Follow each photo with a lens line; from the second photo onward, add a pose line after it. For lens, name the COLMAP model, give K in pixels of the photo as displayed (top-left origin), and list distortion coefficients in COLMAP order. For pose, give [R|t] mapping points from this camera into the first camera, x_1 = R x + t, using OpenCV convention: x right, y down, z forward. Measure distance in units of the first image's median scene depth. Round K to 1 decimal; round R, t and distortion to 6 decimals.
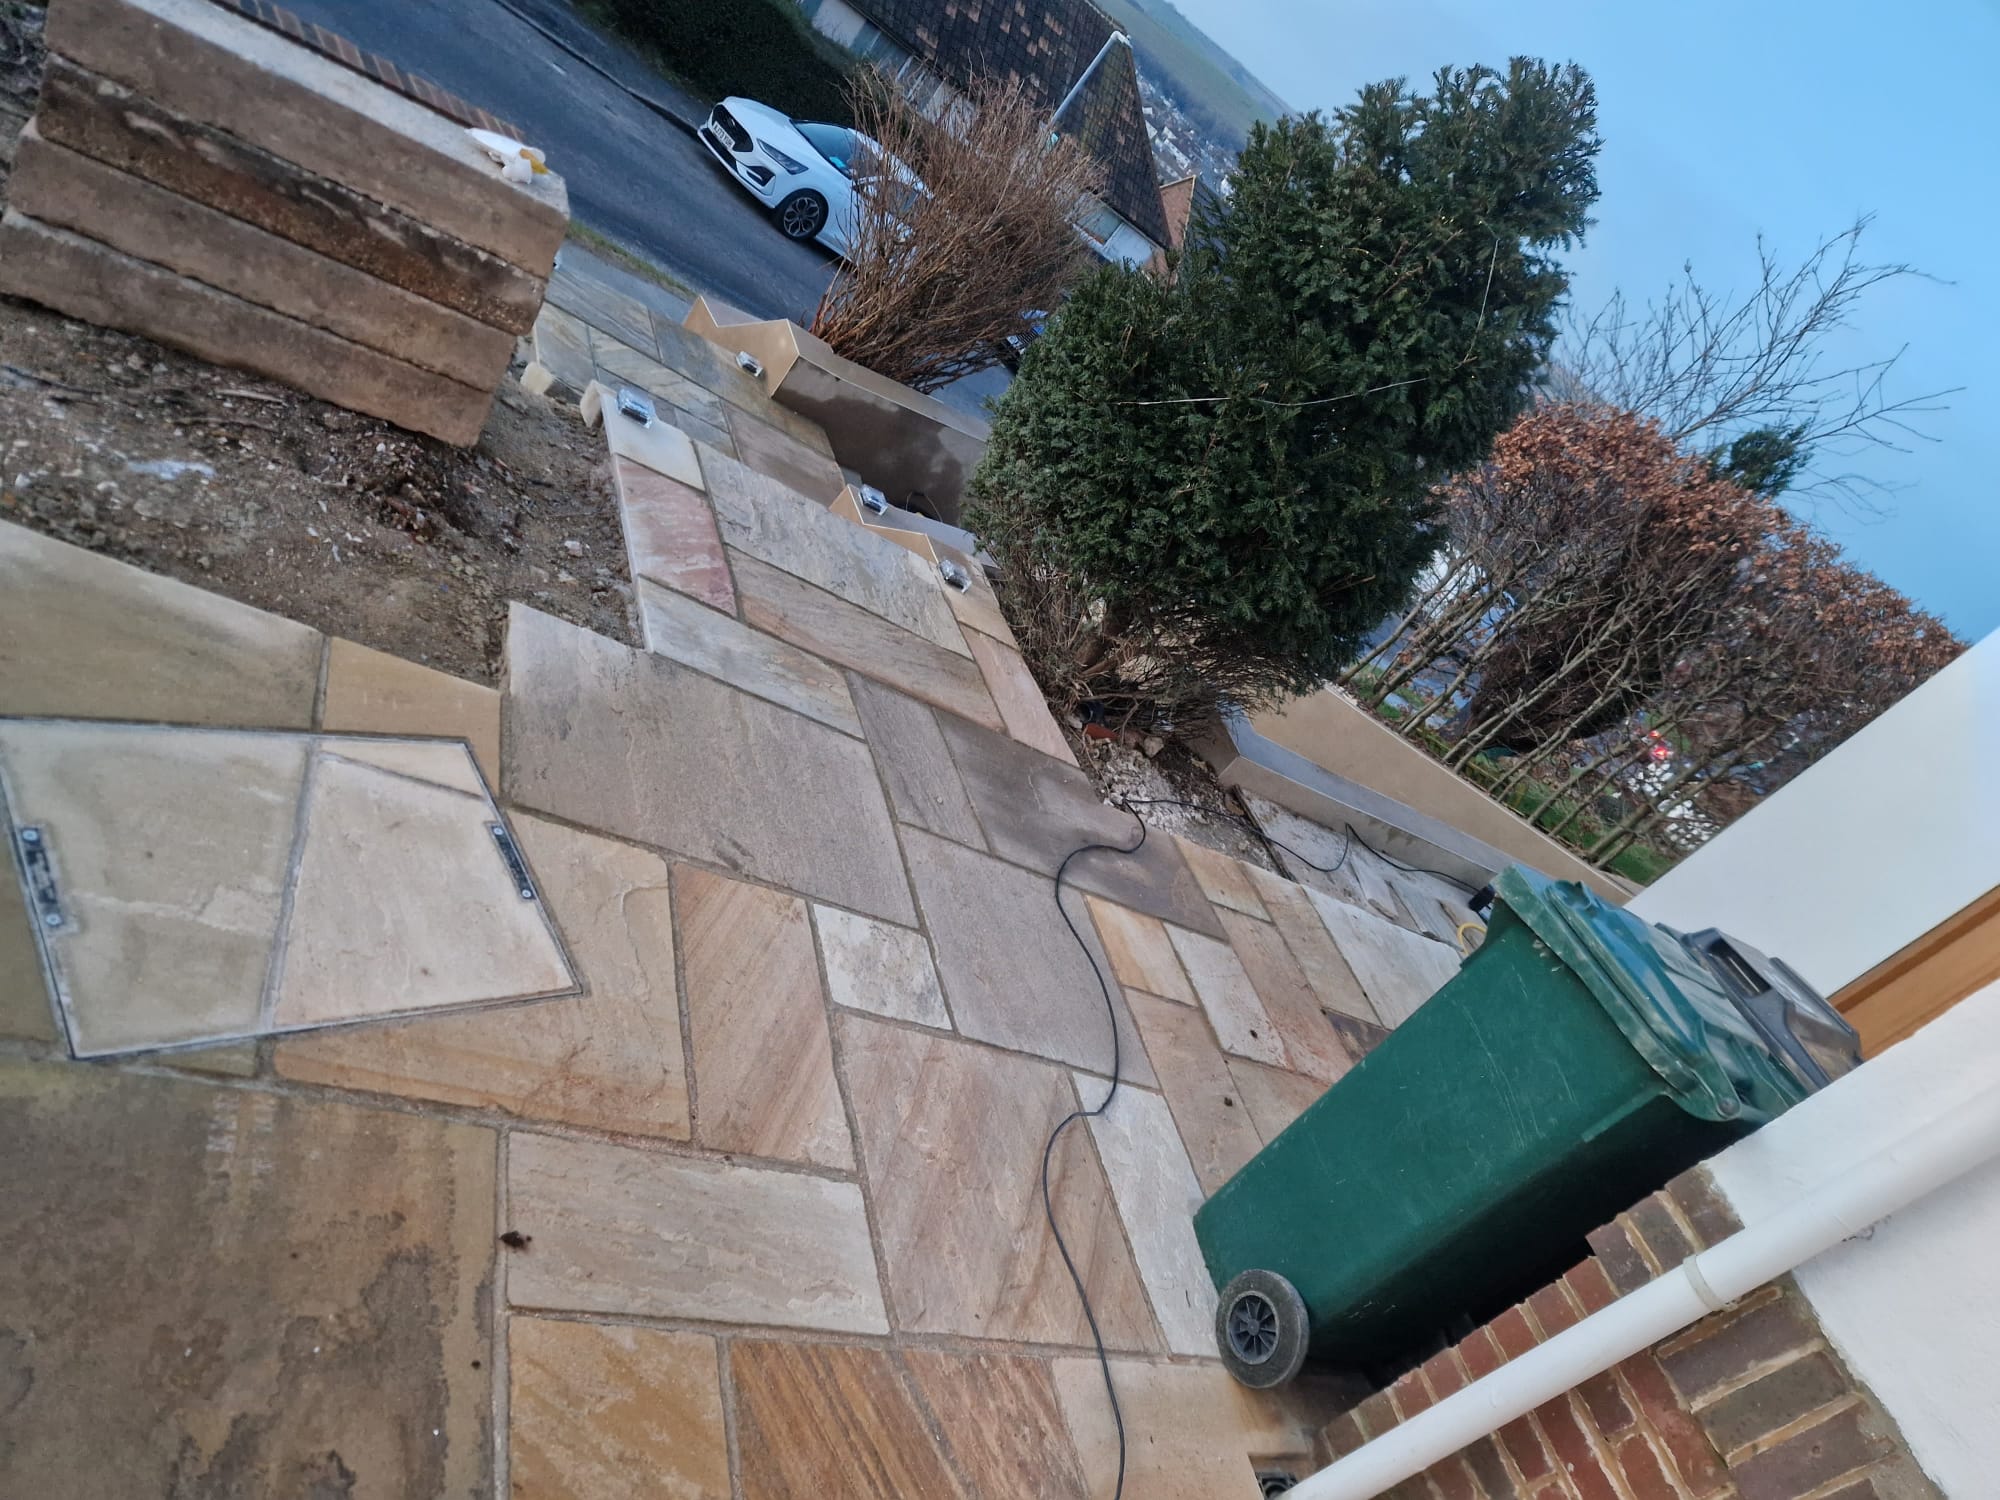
lens RADIAL K [[1332.2, 0, 962.6], [0, 1332.2, 756.9], [0, 0, 1]] dist [0.062151, -0.063225]
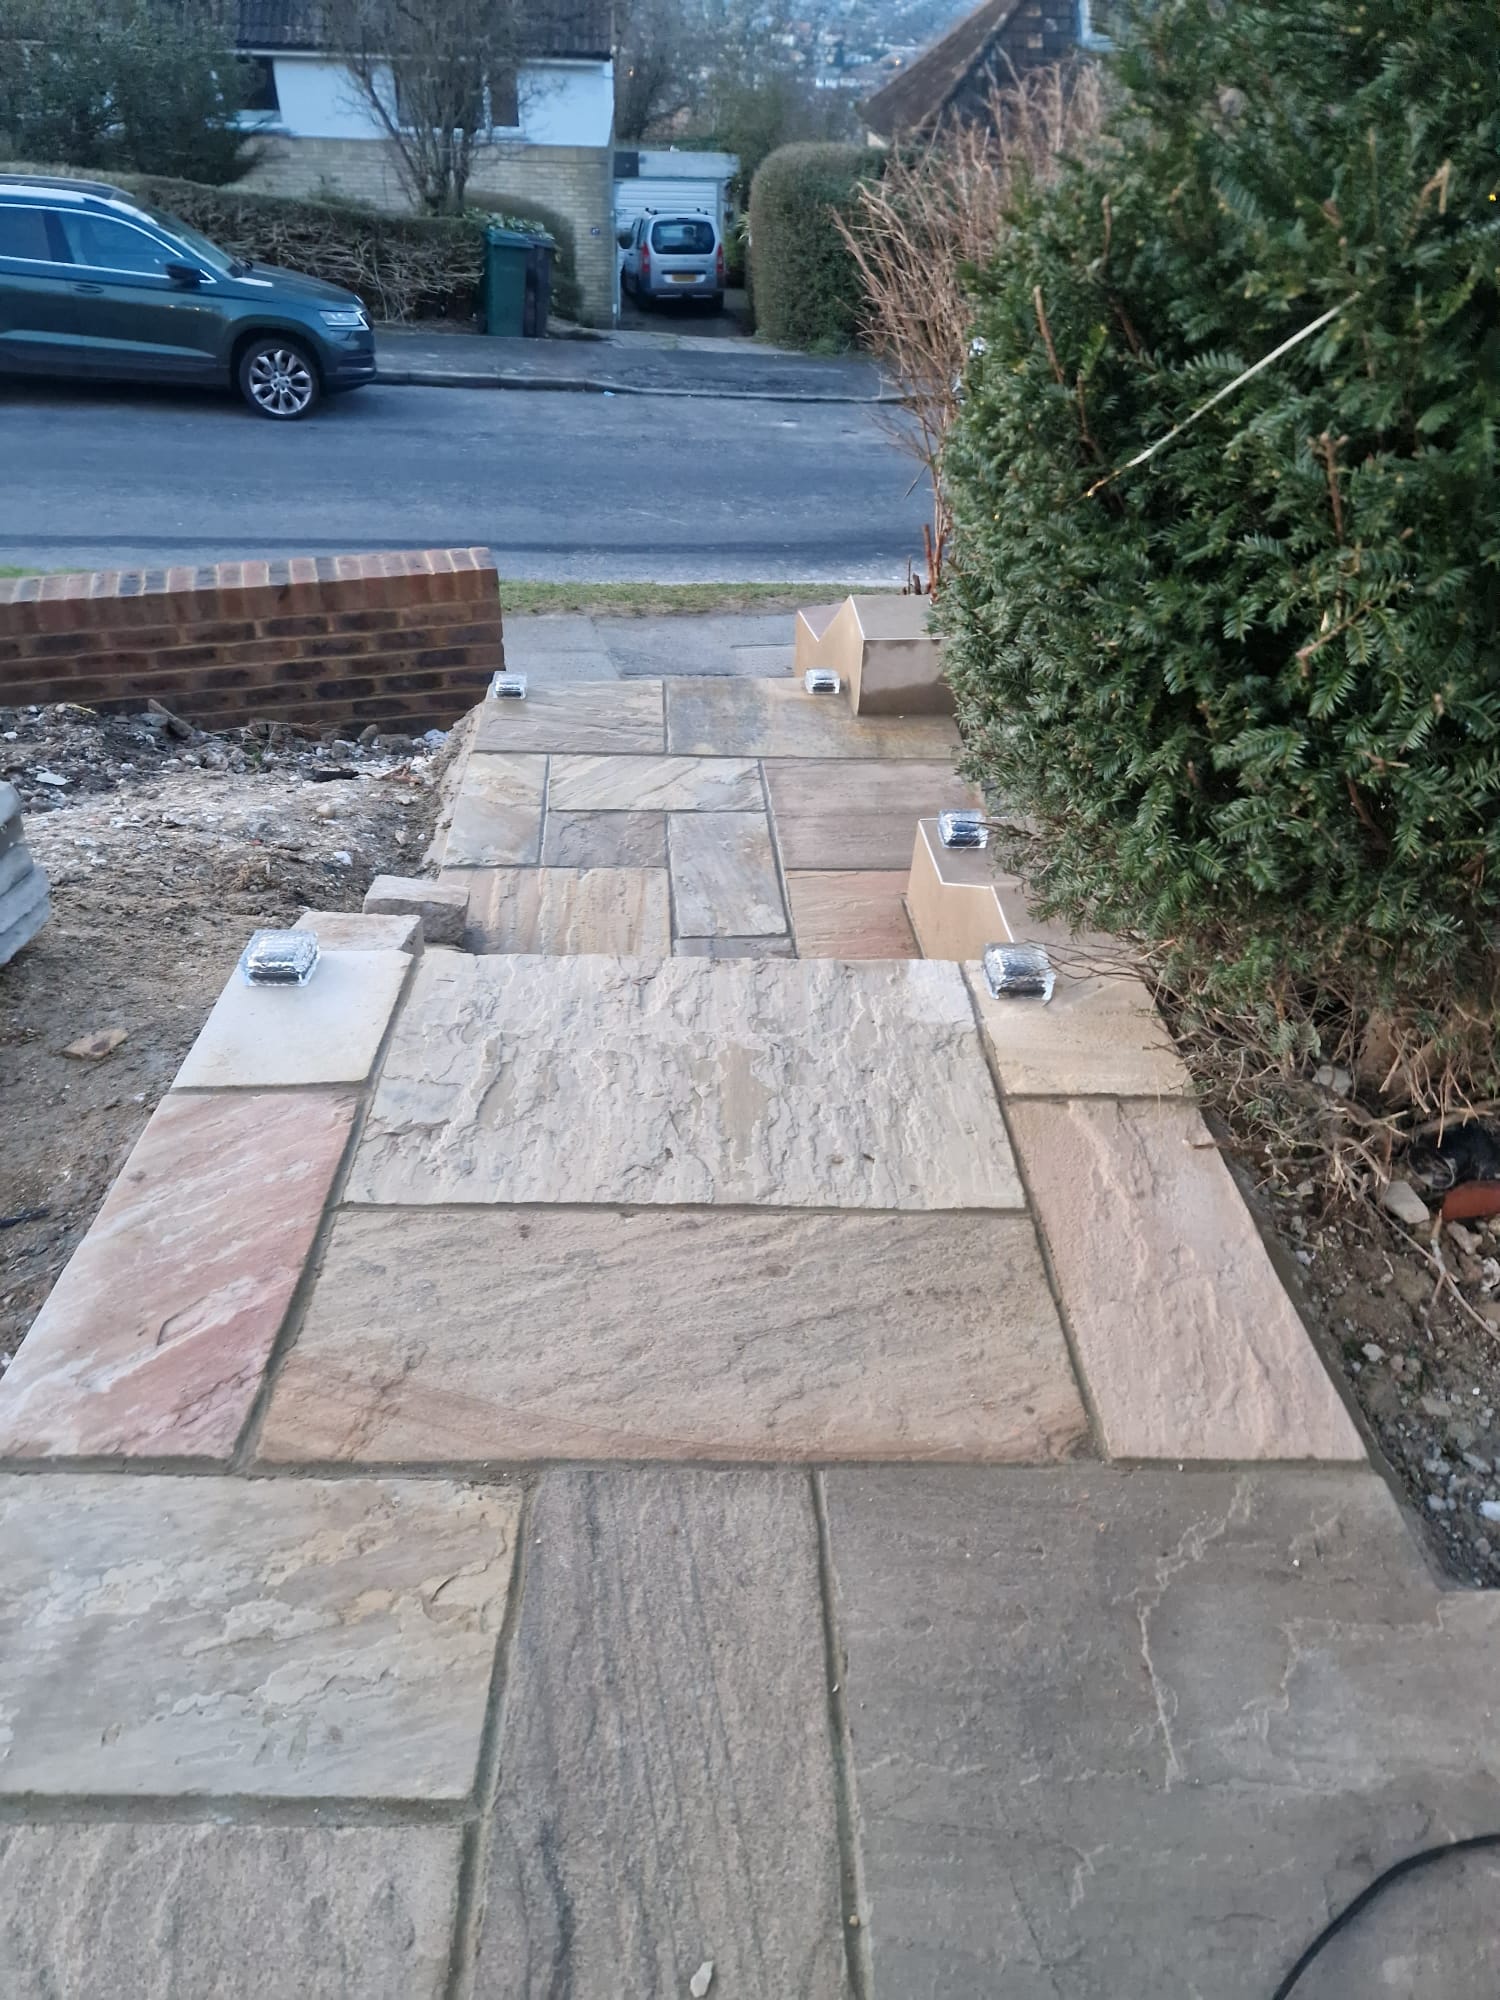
lens RADIAL K [[1332.2, 0, 714.0], [0, 1332.2, 1001.1], [0, 0, 1]] dist [0.062151, -0.063225]
pose [[0.774979, -0.321344, -0.544192, 0.183503], [0.308766, 0.943837, -0.117622, -0.115090], [0.551426, -0.076873, 0.830674, 0.595266]]
